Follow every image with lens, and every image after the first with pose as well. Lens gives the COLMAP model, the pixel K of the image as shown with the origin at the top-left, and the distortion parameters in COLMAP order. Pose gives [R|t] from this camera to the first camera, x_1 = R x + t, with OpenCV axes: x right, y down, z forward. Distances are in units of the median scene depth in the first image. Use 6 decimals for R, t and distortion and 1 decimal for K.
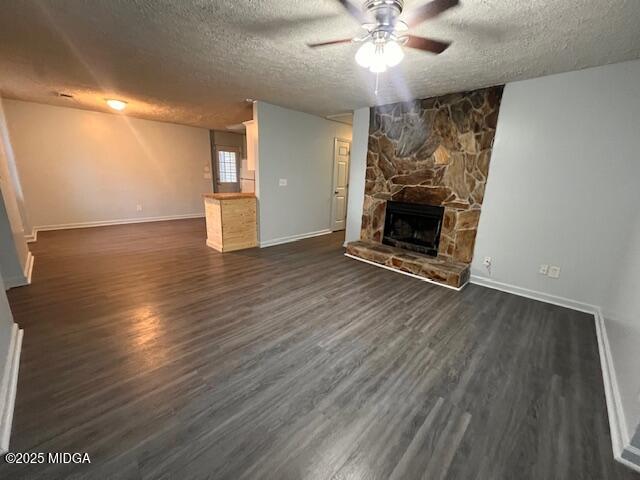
lens RADIAL K [[255.3, 0, 318.3], [0, 255.3, 238.6], [0, 0, 1]] dist [0.000386, -0.000528]
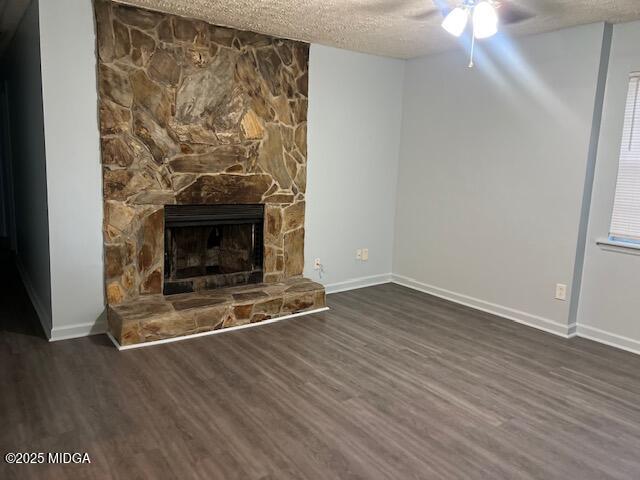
lens RADIAL K [[481.6, 0, 327.7], [0, 481.6, 230.8], [0, 0, 1]] dist [0.047043, -0.054591]
pose [[0.157296, -0.179340, 0.971131, -0.710648], [0.211573, 0.966659, 0.144246, -0.205633], [-0.964622, 0.182775, 0.189995, 0.642972]]
